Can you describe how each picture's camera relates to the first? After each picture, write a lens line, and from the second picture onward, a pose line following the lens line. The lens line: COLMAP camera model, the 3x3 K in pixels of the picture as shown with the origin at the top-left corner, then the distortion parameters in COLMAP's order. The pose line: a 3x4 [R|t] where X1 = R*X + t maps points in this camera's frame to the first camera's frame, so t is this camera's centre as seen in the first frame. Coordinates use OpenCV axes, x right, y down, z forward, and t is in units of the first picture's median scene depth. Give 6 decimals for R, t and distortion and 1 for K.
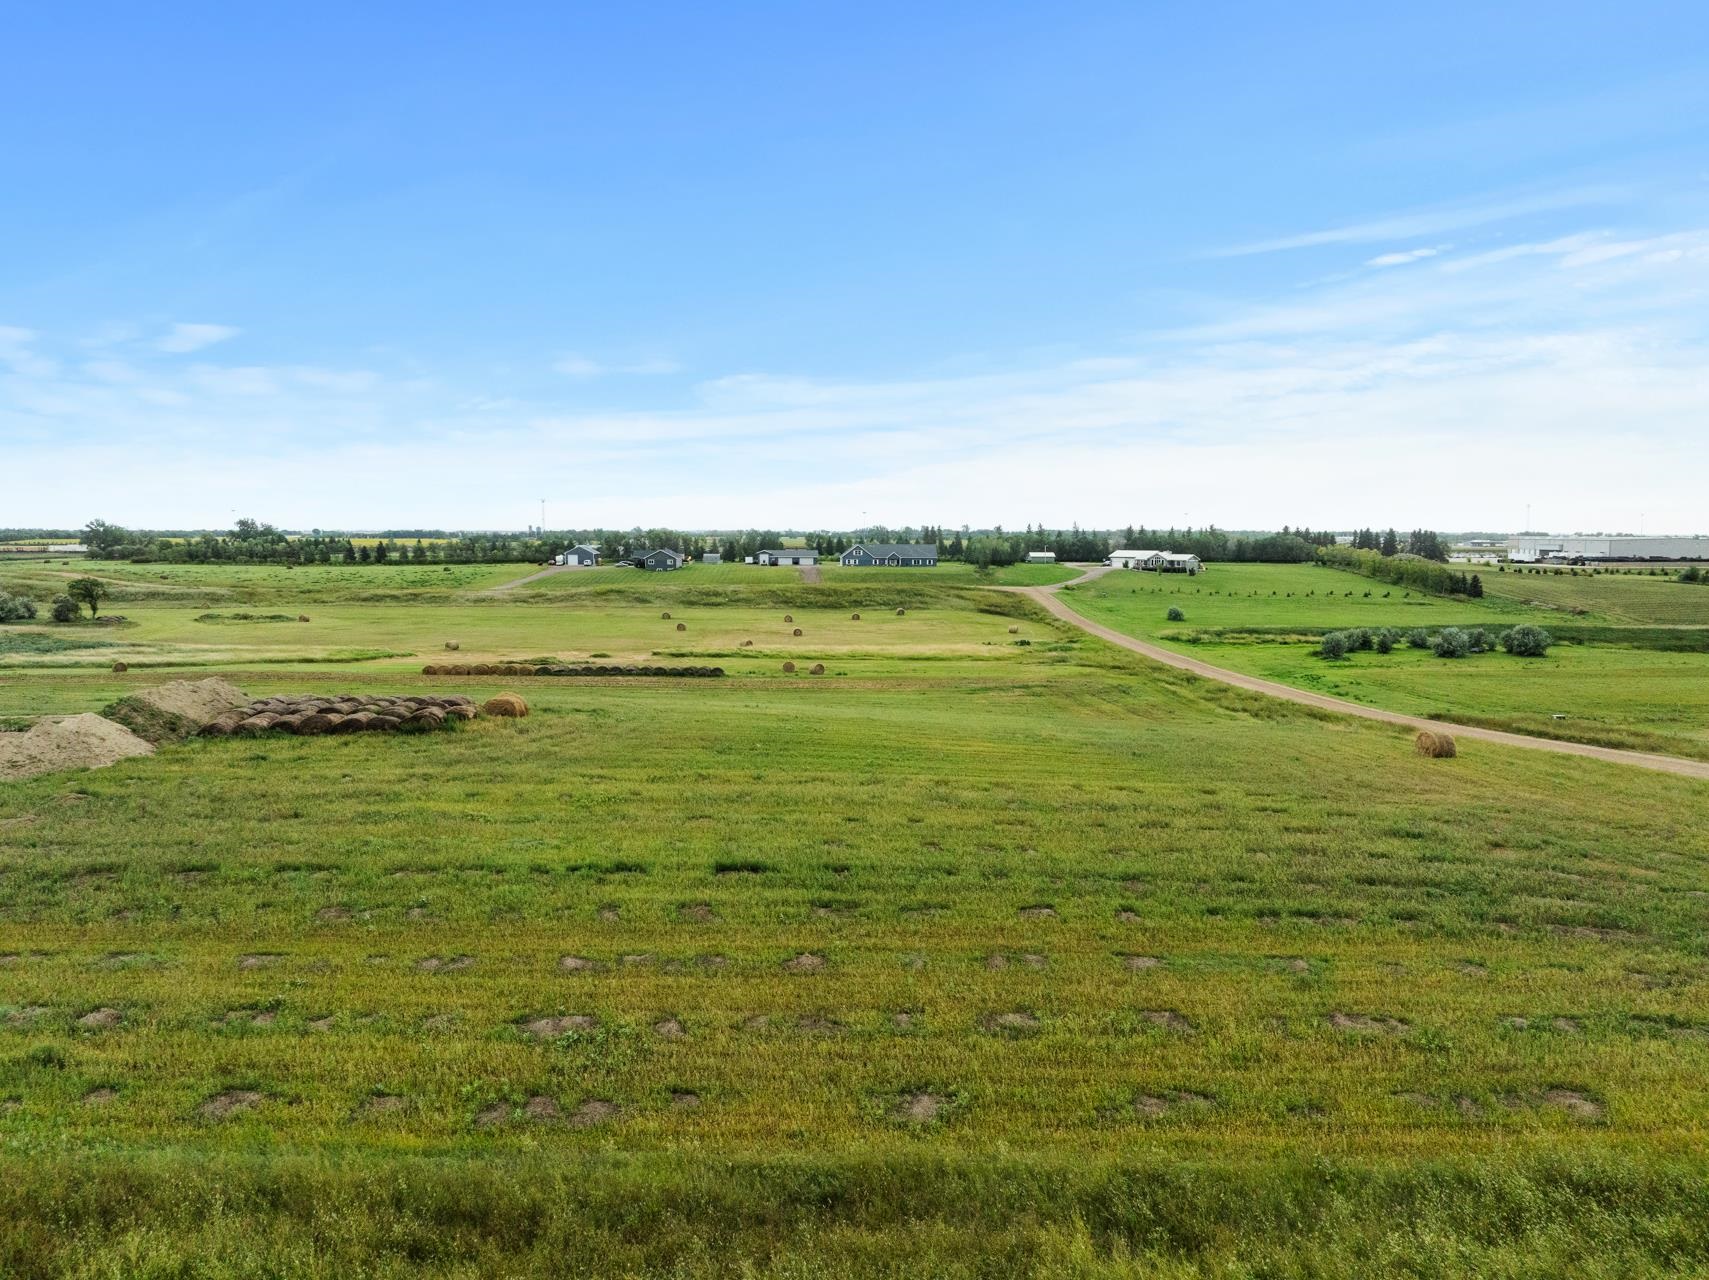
lens RADIAL K [[1204.0, 0, 856.6], [0, 1204.0, 634.7], [0, 0, 1]] dist [-0.035623, 0.000812]
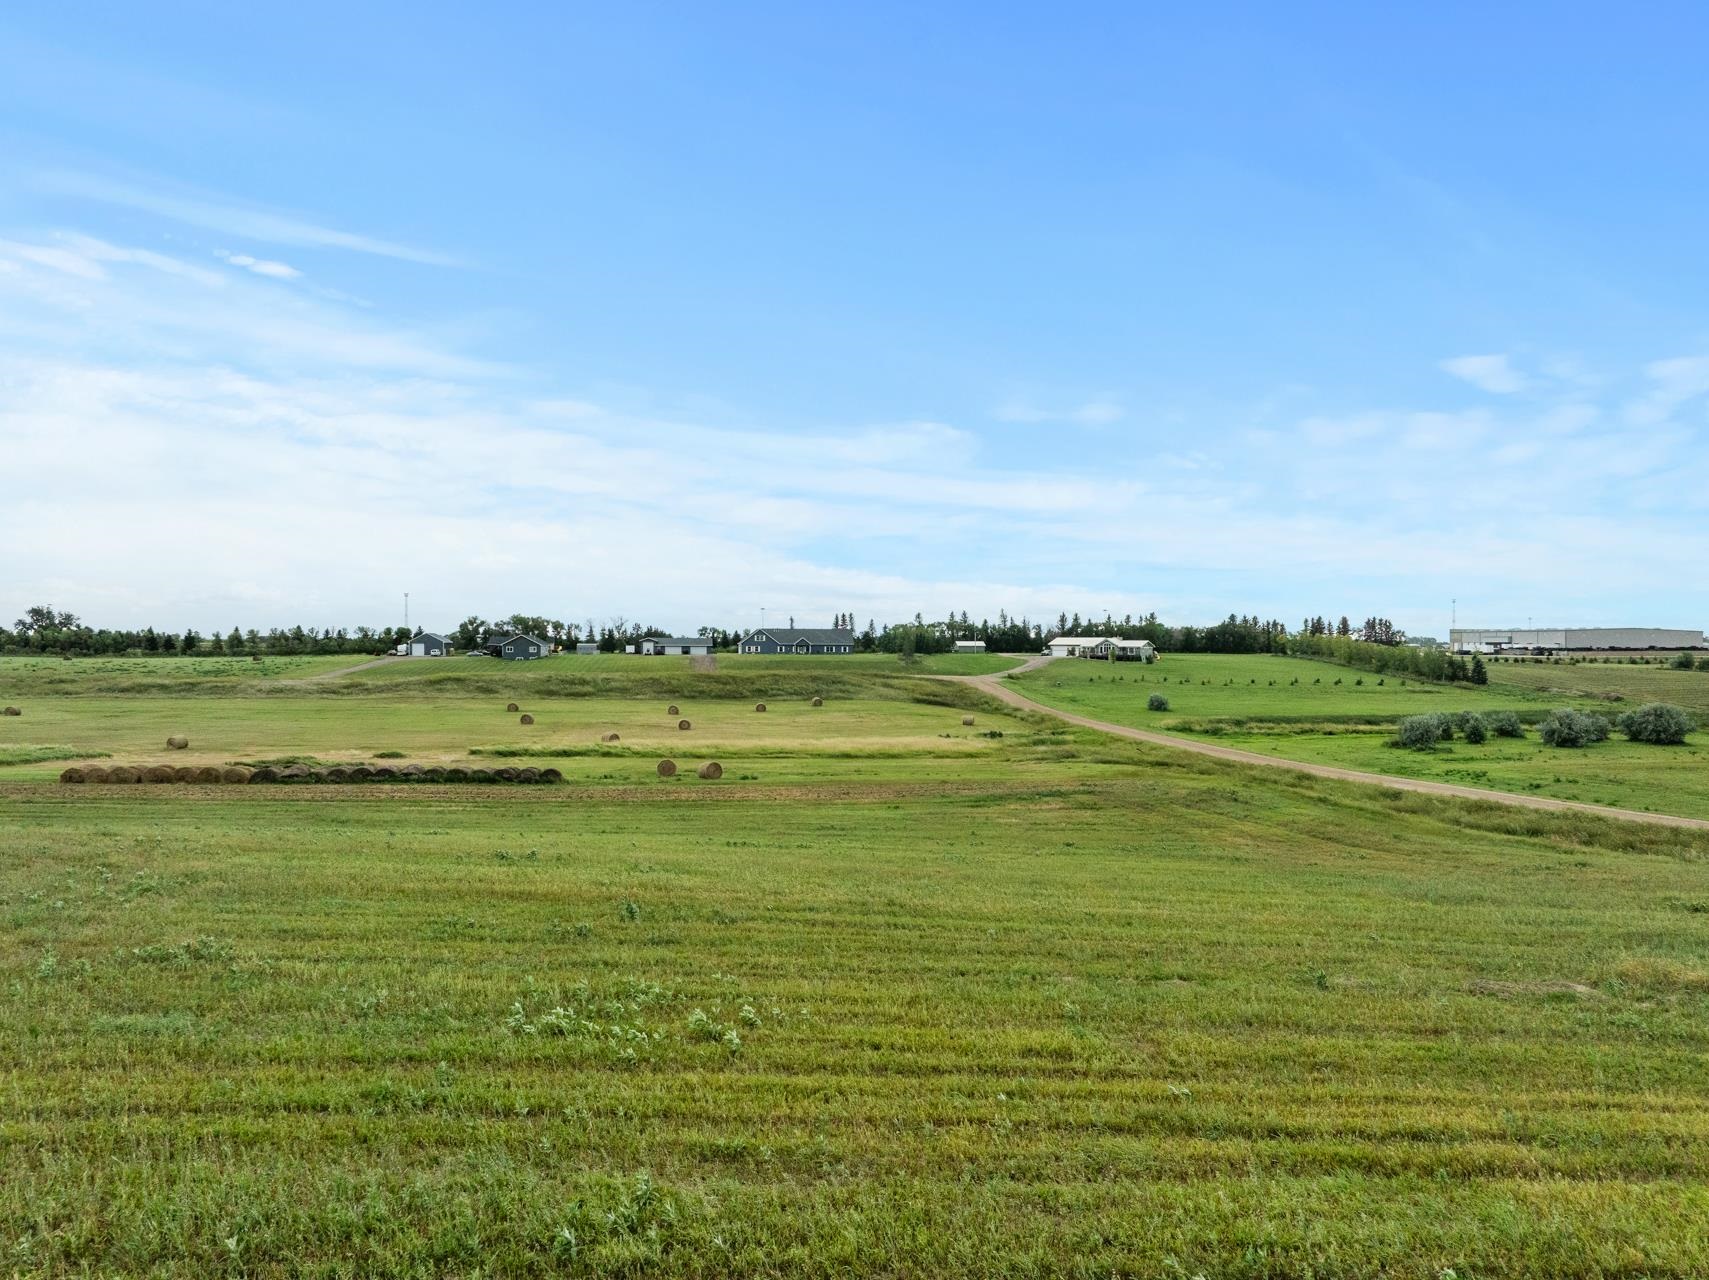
lens RADIAL K [[1204.0, 0, 852.9], [0, 1204.0, 638.0], [0, 0, 1]] dist [-0.035623, 0.000812]
pose [[0.996394, -0.000003, 0.084848, -0.006581], [0.007567, 0.996019, -0.088820, 0.008849], [-0.084510, 0.089142, 0.992427, 0.196160]]
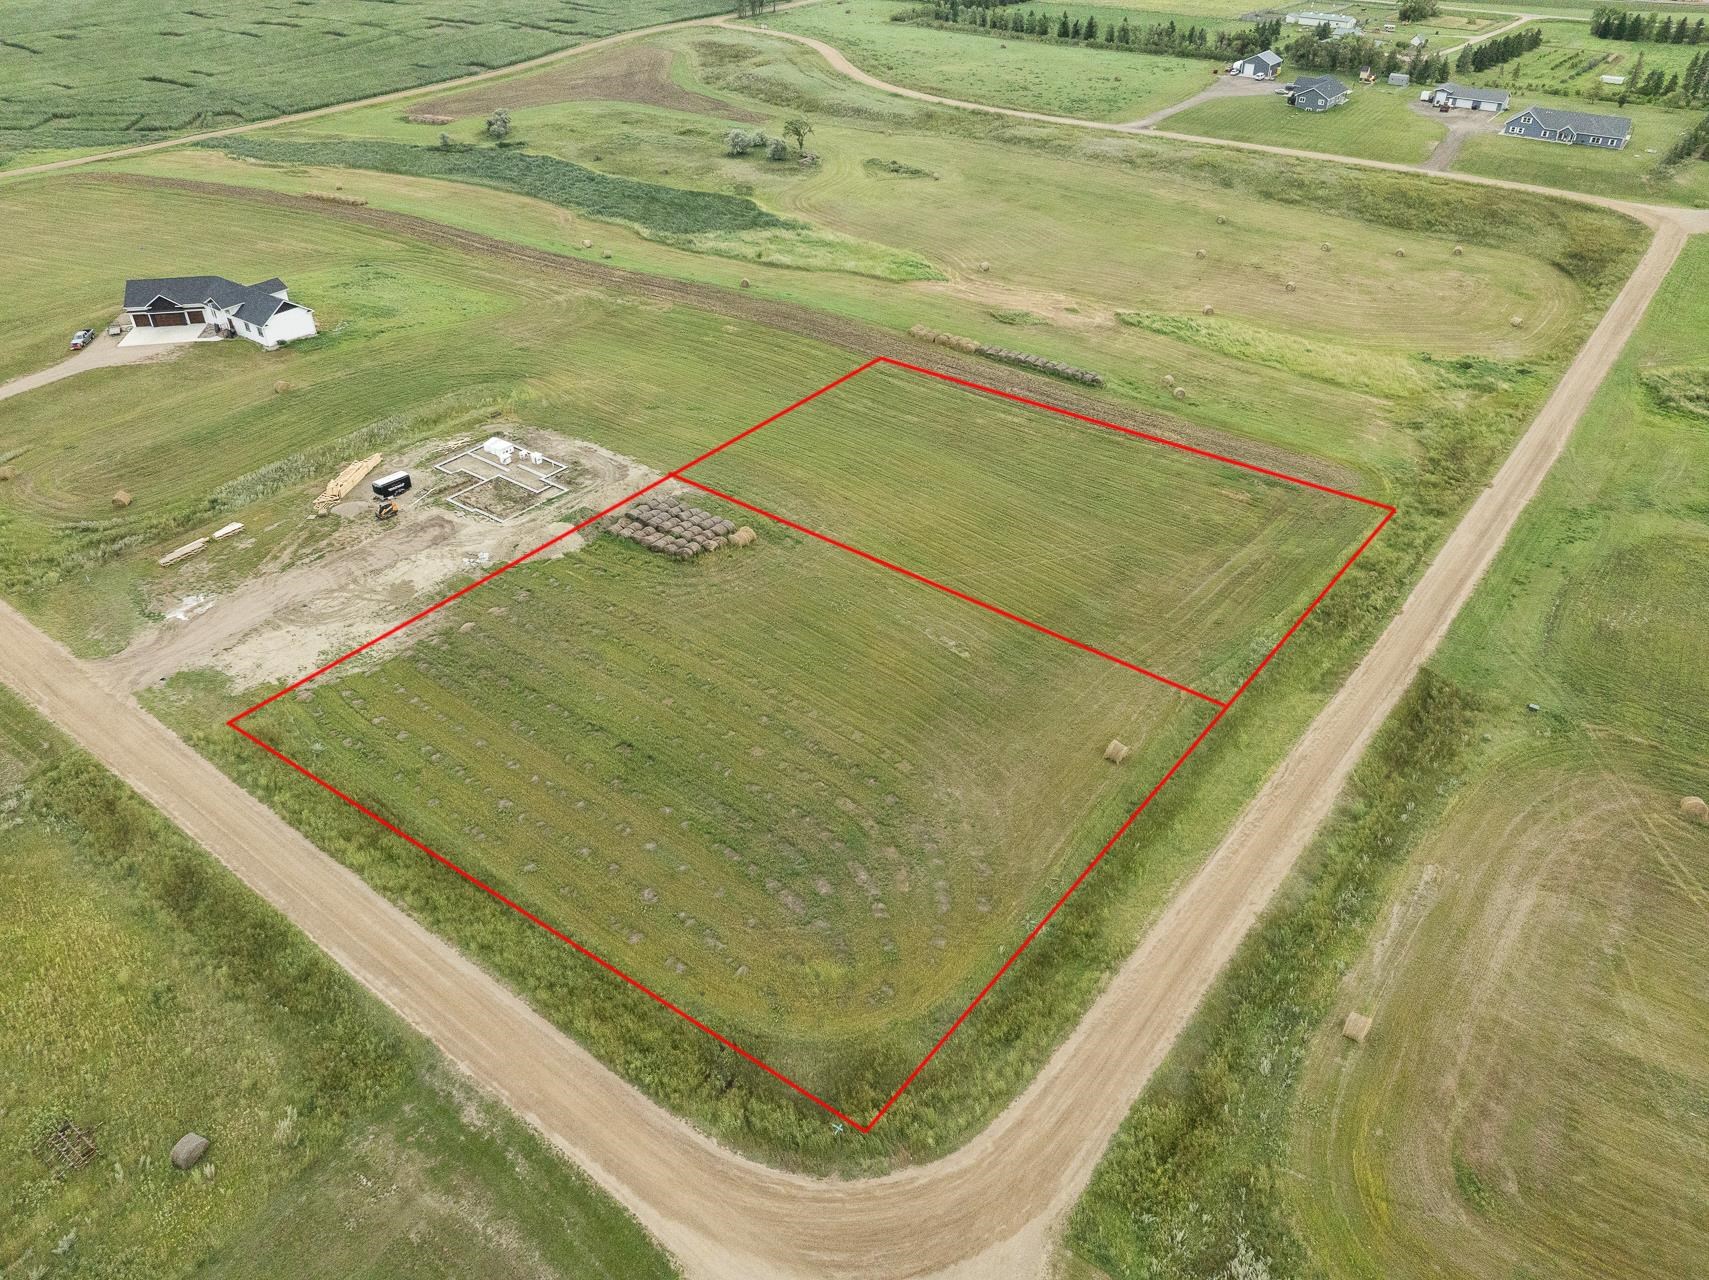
lens RADIAL K [[1204.0, 0, 852.0], [0, 1204.0, 644.0], [0, 0, 1]] dist [-0.035623, 0.000812]
pose [[0.787638, 0.352958, -0.505021, 0.230803], [-0.047640, 0.852089, 0.521223, -0.210443], [0.614294, -0.386476, 0.687953, -0.079374]]
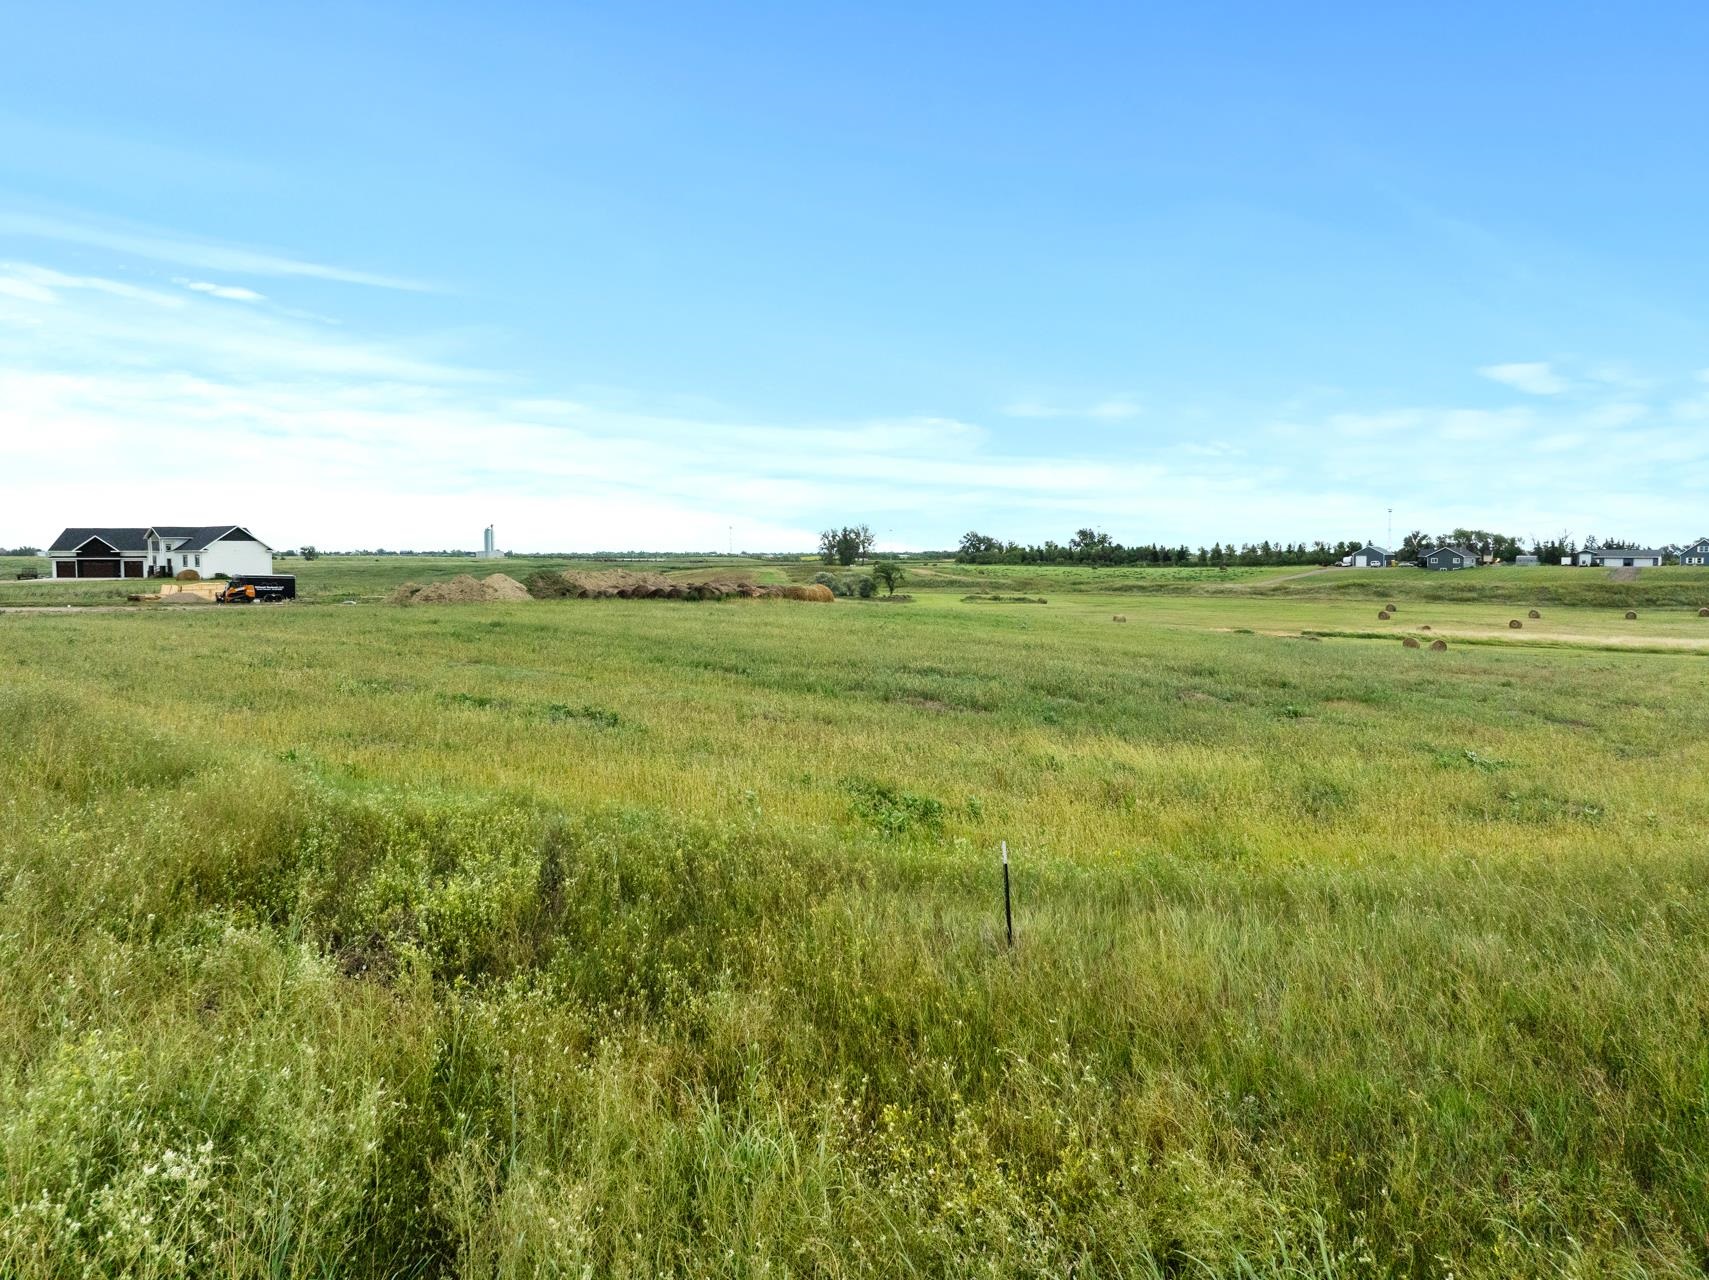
lens RADIAL K [[1204.0, 0, 859.9], [0, 1204.0, 648.7], [0, 0, 1]] dist [-0.035623, 0.000812]
pose [[0.751474, 0.045750, -0.658174, 0.123709], [-0.052087, 0.998593, 0.009942, 0.024247], [0.657703, 0.026812, 0.752800, 0.047221]]
